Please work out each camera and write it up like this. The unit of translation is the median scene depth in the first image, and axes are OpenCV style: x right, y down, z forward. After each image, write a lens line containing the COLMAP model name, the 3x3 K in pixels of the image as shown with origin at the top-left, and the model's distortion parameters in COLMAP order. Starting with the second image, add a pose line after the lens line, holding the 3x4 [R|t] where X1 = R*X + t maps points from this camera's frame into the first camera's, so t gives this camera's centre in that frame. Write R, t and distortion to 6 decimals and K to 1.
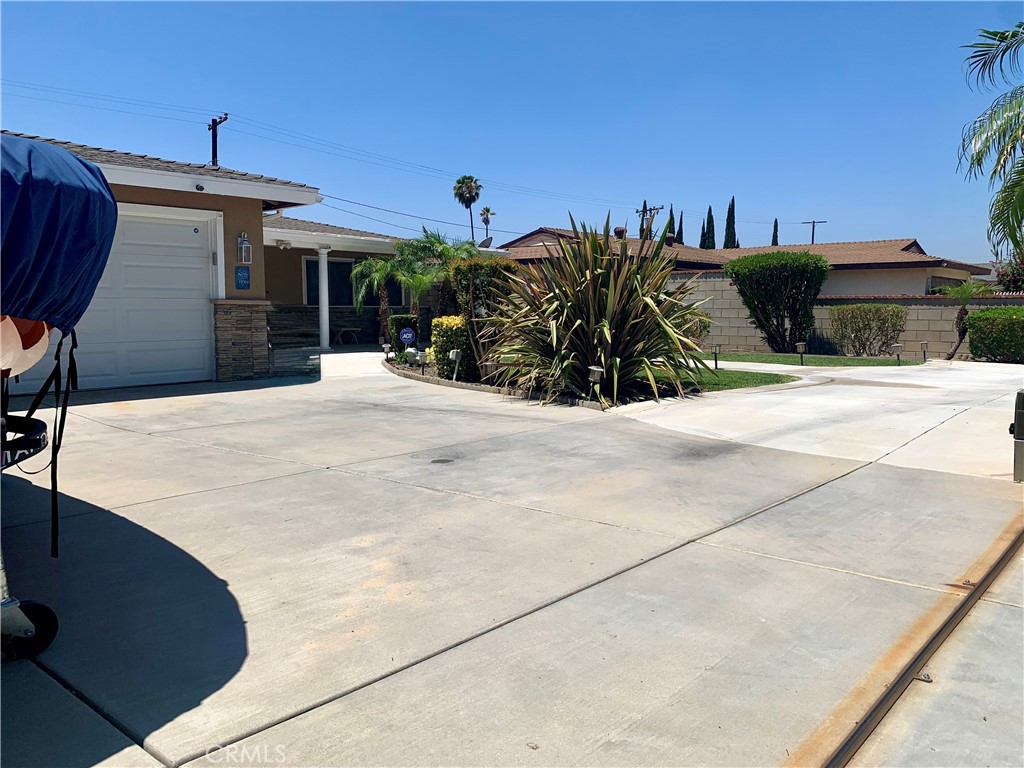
lens RADIAL K [[786.0, 0, 512.0], [0, 786.0, 384.0], [0, 0, 1]] dist [0.087490, -0.149065]
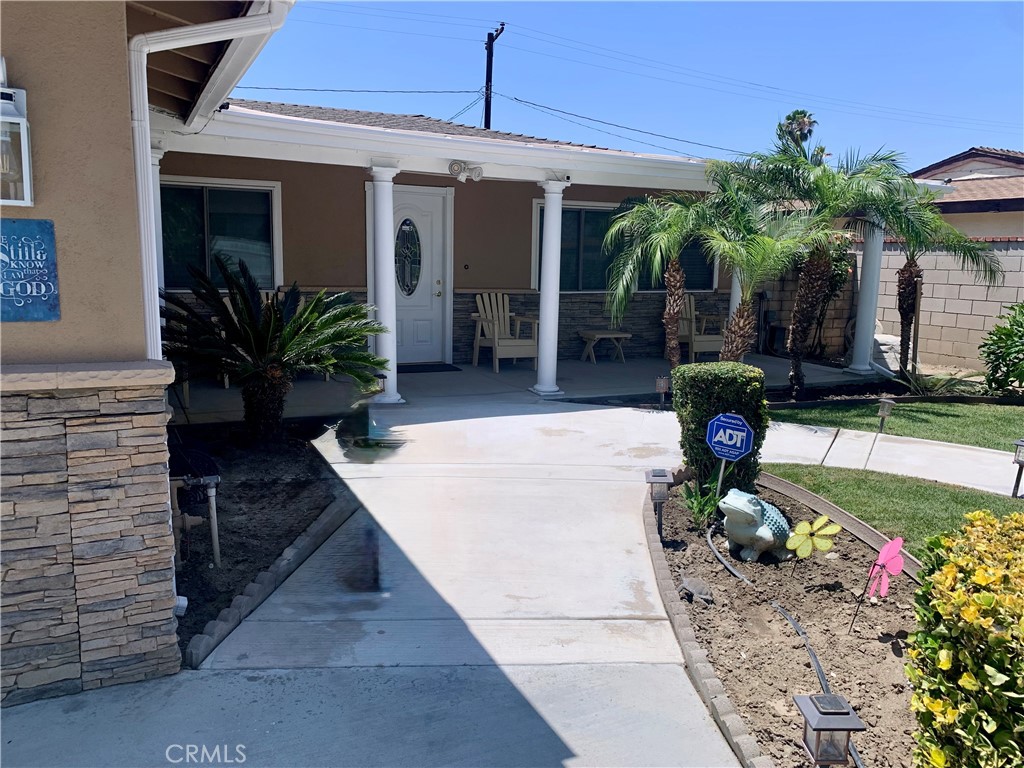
lens RADIAL K [[771.7, 0, 512.0], [0, 771.7, 384.0], [0, 0, 1]] dist [0.009120, -0.001577]
pose [[0.926724, 0.077607, -0.367641, -0.060492], [-0.053931, 0.995780, 0.074257, -0.060396], [0.371852, -0.048989, 0.926999, 0.405644]]
